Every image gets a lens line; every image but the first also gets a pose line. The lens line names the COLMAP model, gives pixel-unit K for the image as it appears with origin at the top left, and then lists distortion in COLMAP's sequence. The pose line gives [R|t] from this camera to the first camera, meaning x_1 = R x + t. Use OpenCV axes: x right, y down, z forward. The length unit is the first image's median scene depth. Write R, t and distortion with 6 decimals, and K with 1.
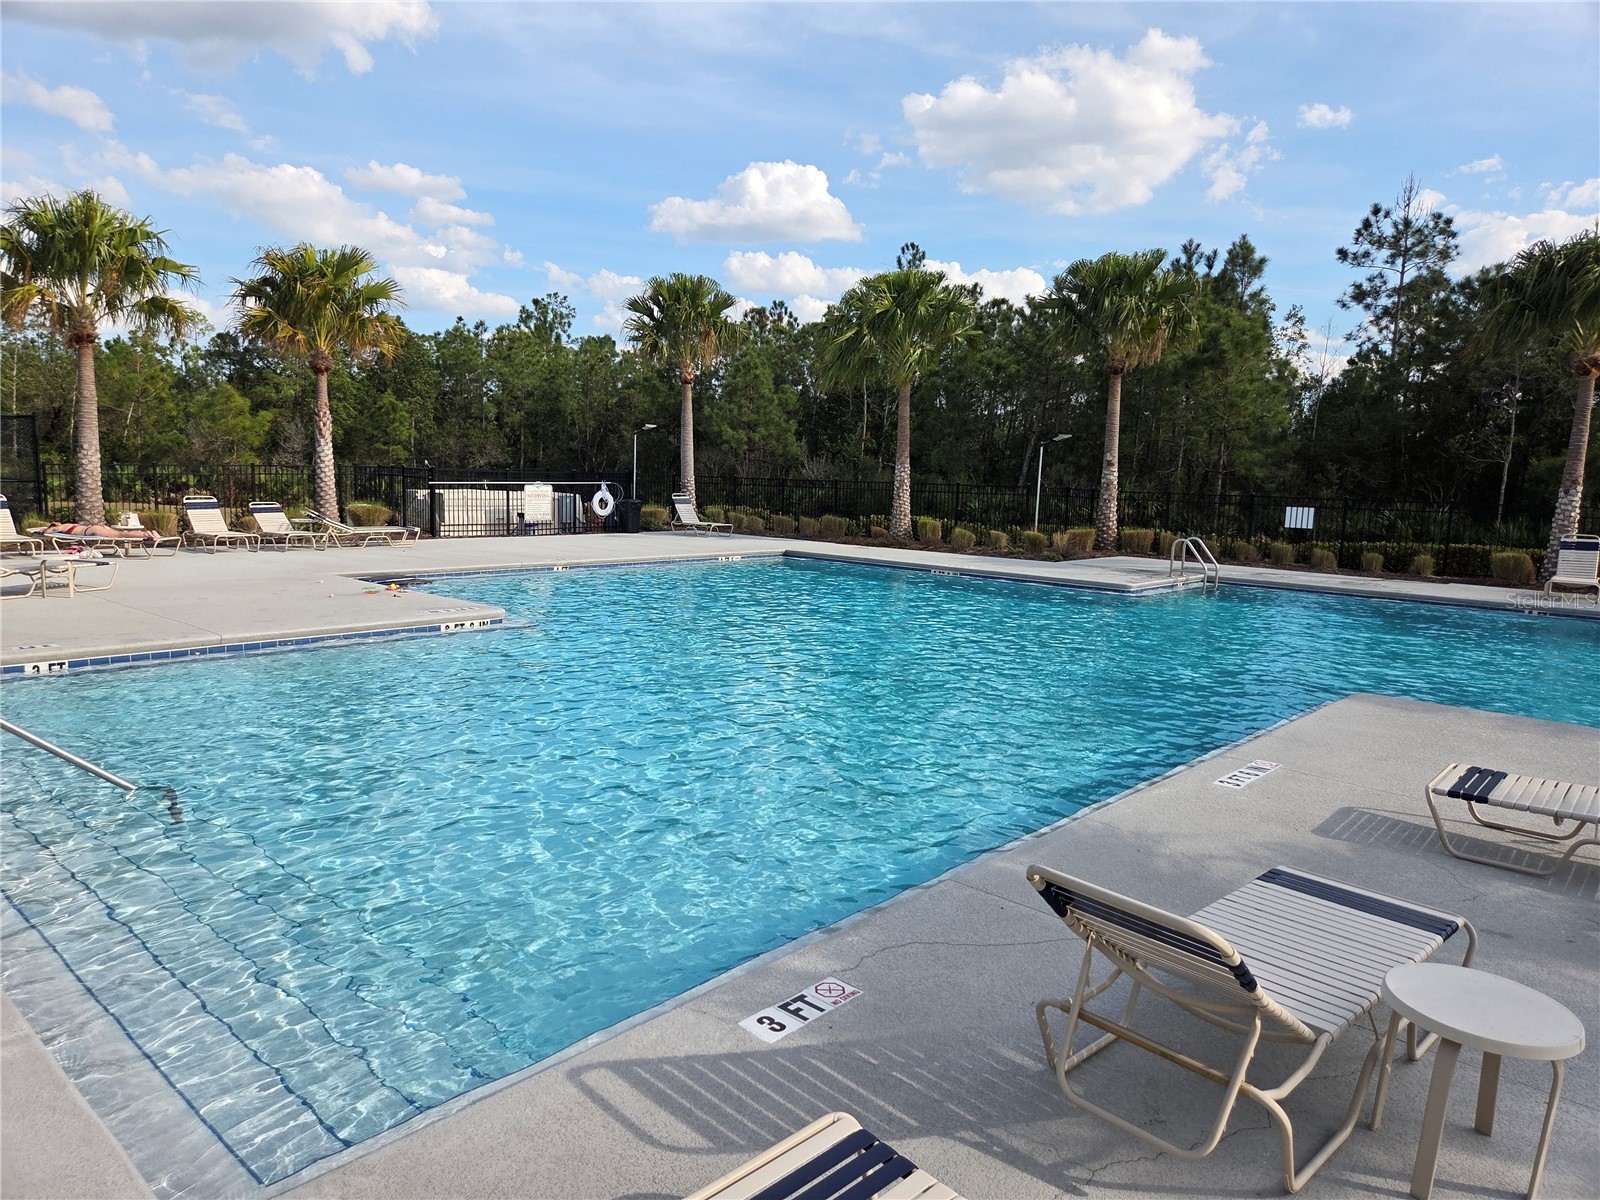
lens RADIAL K [[1054.5, 0, 800.0], [0, 1054.5, 600.0], [0, 0, 1]] dist [0.045252, -0.047853]
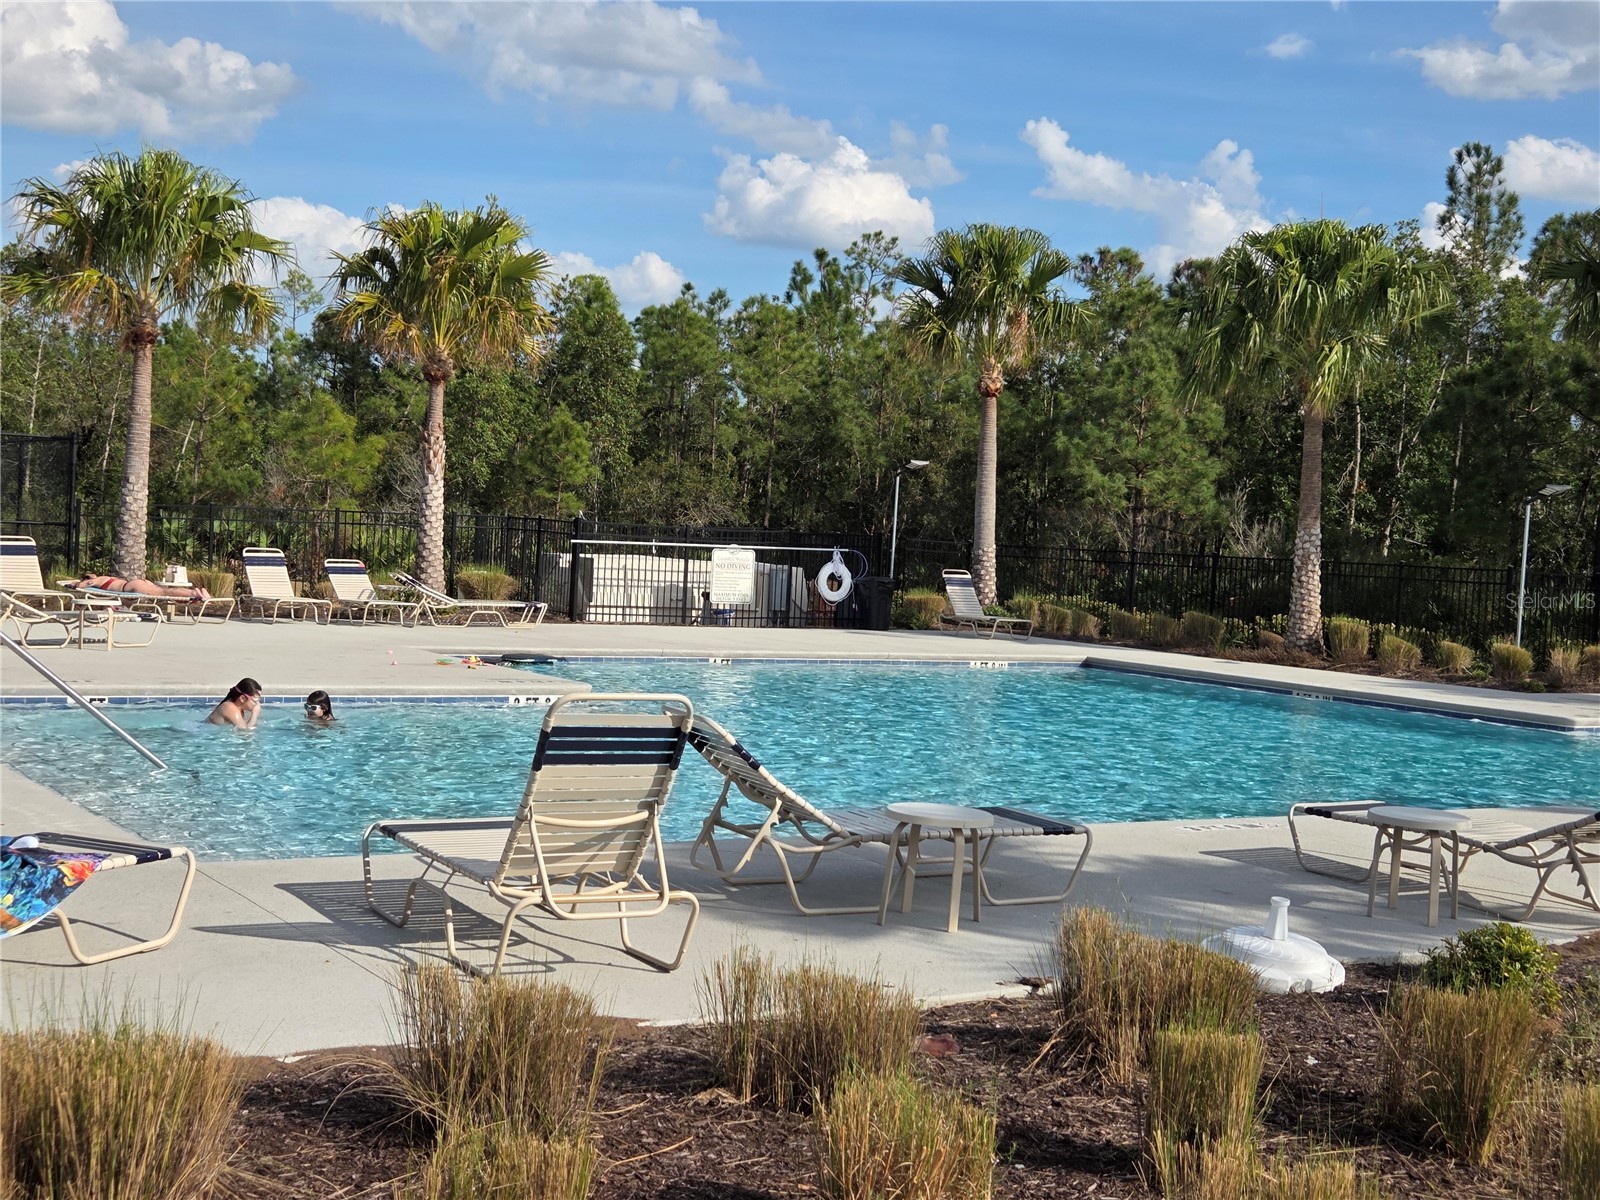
lens RADIAL K [[1982.2, 0, 801.5], [0, 1982.2, 552.9], [0, 0, 1]] dist [0.044939, 0.020840]
pose [[0.967543, 0.025033, -0.251462, 0.092376], [-0.055122, 0.992027, -0.113335, 0.026887], [0.246620, 0.123517, 0.961209, -0.149684]]
